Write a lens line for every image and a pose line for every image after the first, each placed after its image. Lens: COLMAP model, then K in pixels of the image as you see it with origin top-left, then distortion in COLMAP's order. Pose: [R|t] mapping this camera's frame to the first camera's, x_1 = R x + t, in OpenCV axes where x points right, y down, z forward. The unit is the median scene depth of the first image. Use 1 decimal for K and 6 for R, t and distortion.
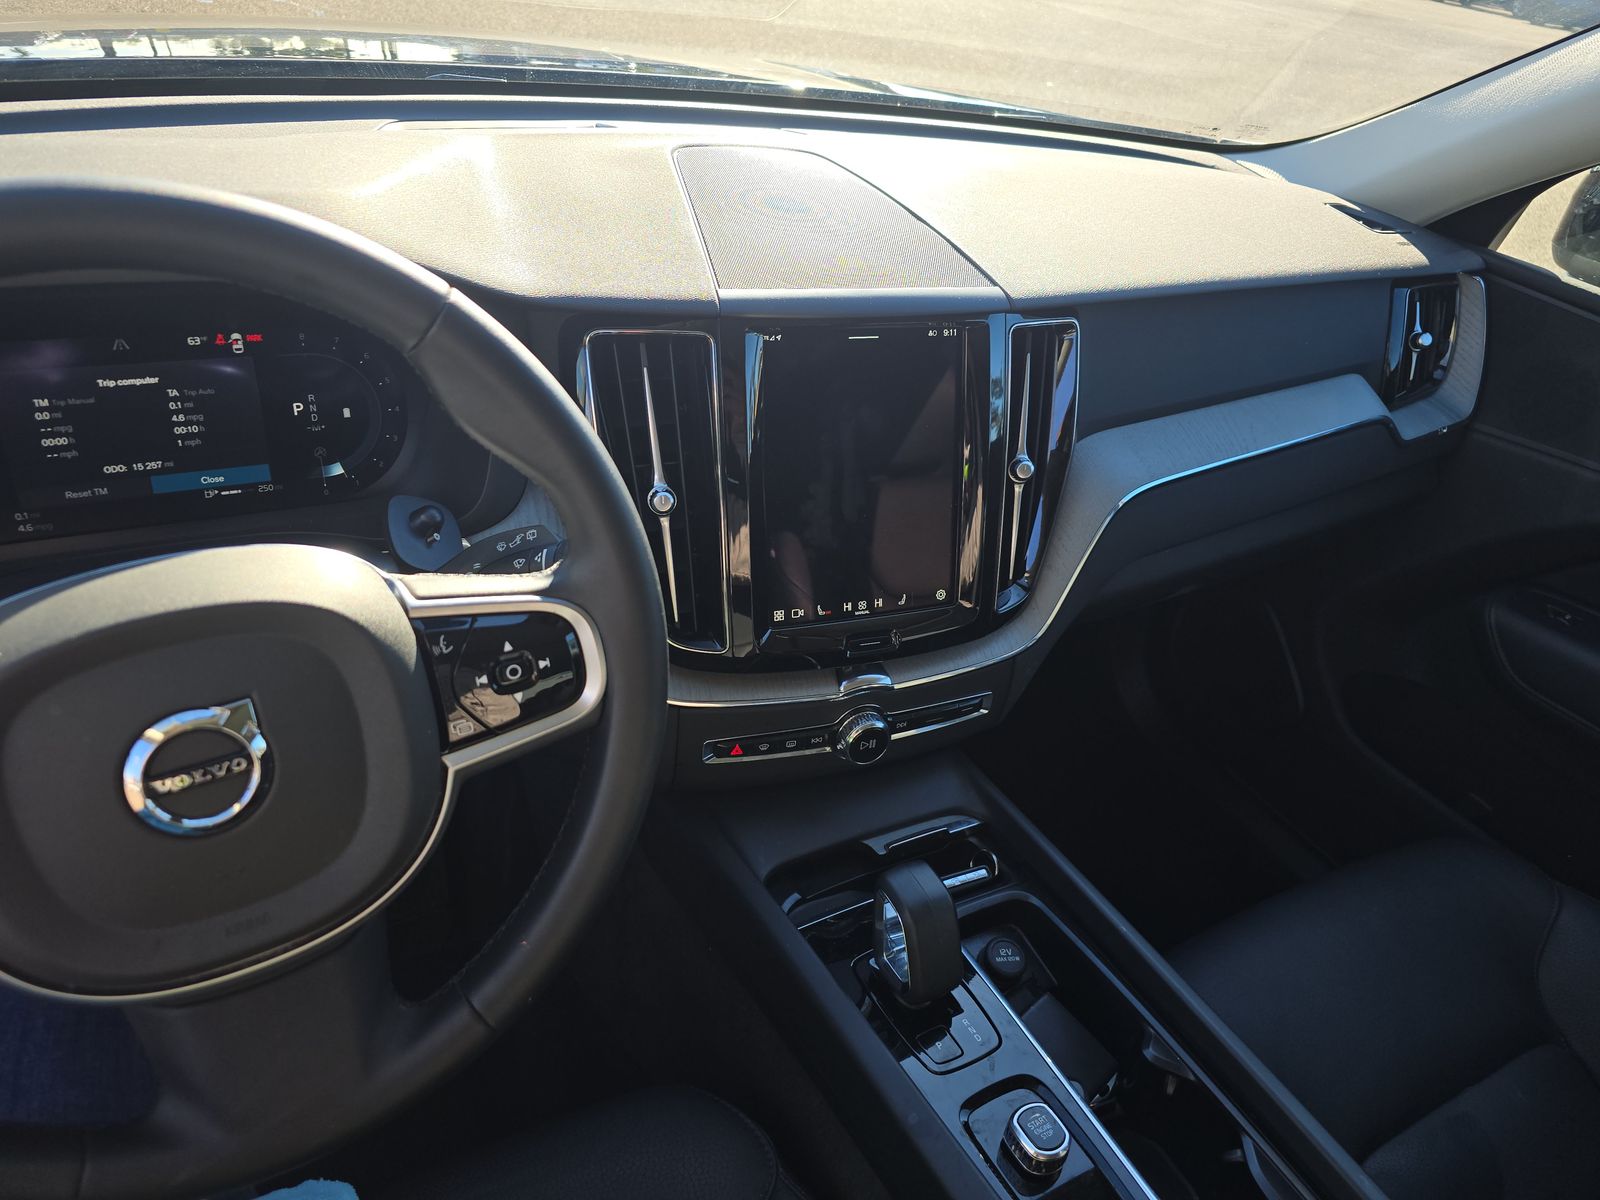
lens RADIAL K [[1091.4, 0, 784.8], [0, 1091.4, 584.8], [0, 0, 1]] dist [0.049311, -0.036889]
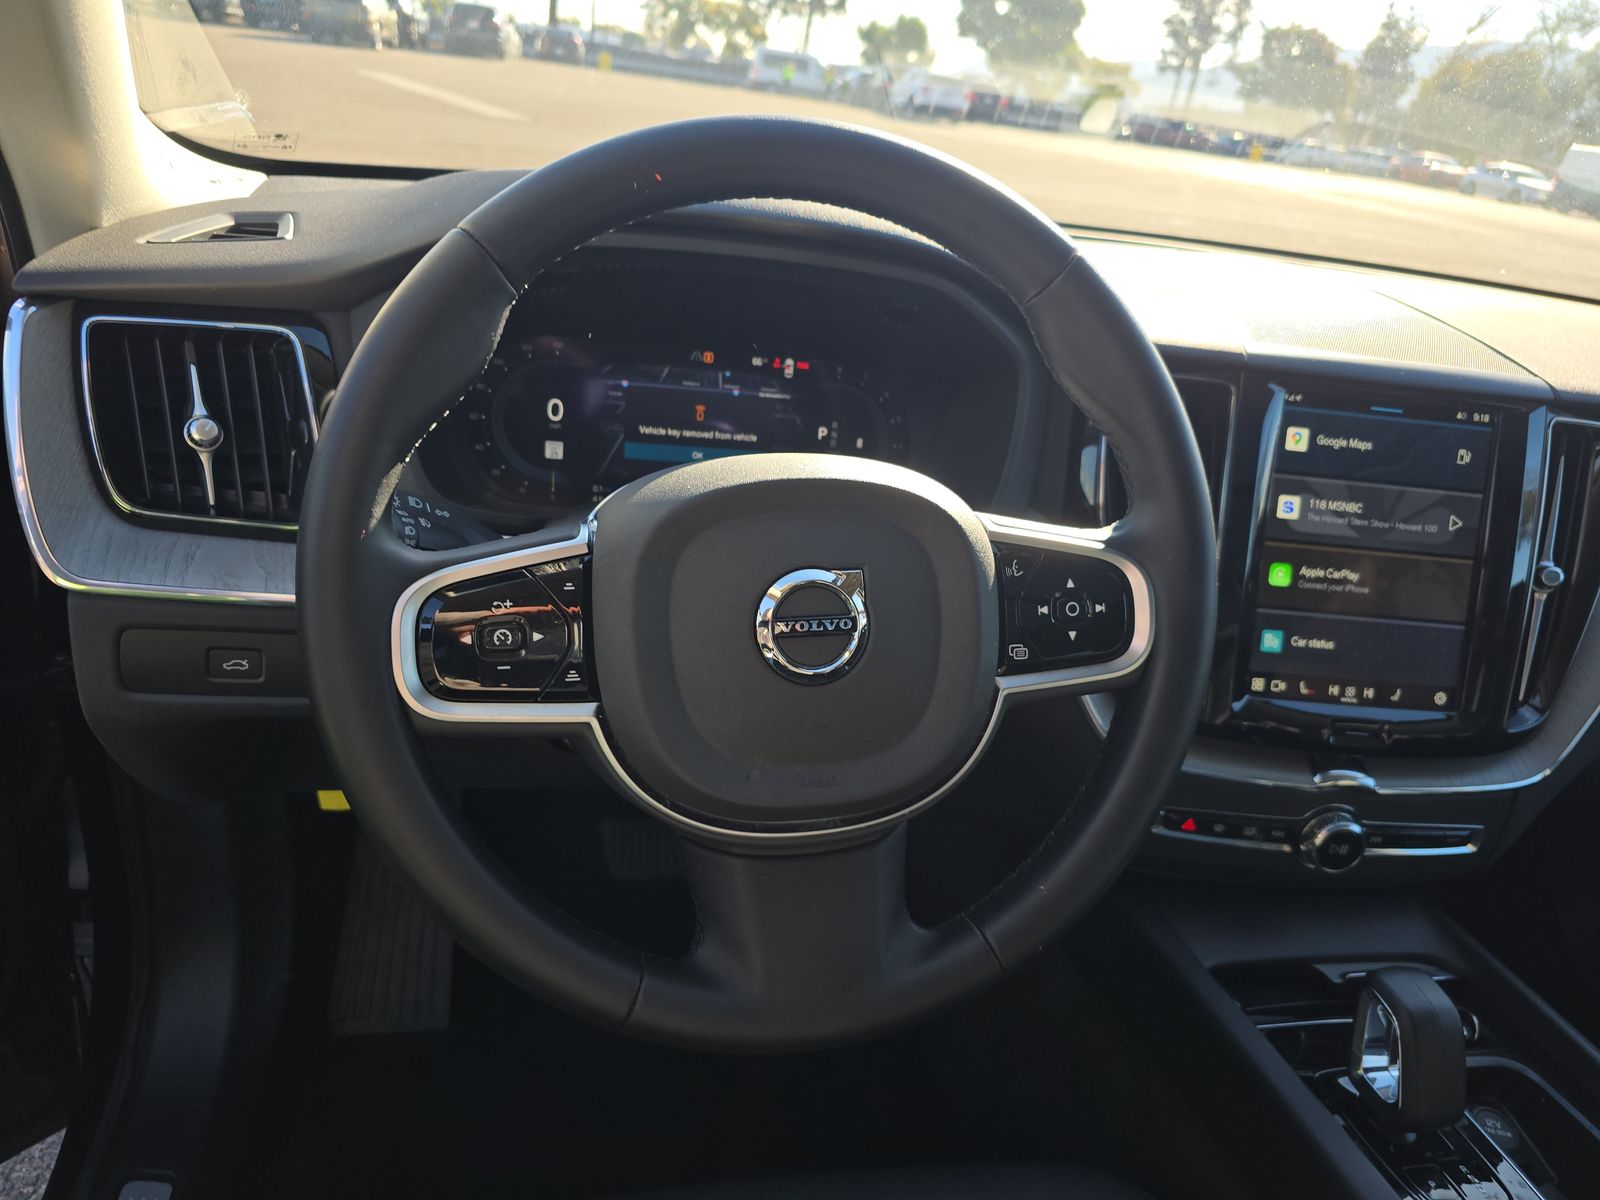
lens RADIAL K [[1091.4, 0, 803.4], [0, 1091.4, 599.4], [0, 0, 1]] dist [0.049311, -0.036889]
pose [[0.958085, 0.120463, -0.259925, -0.158209], [-0.168175, 0.971010, -0.169876, 0.202590], [0.231926, 0.206468, 0.950569, -0.023517]]
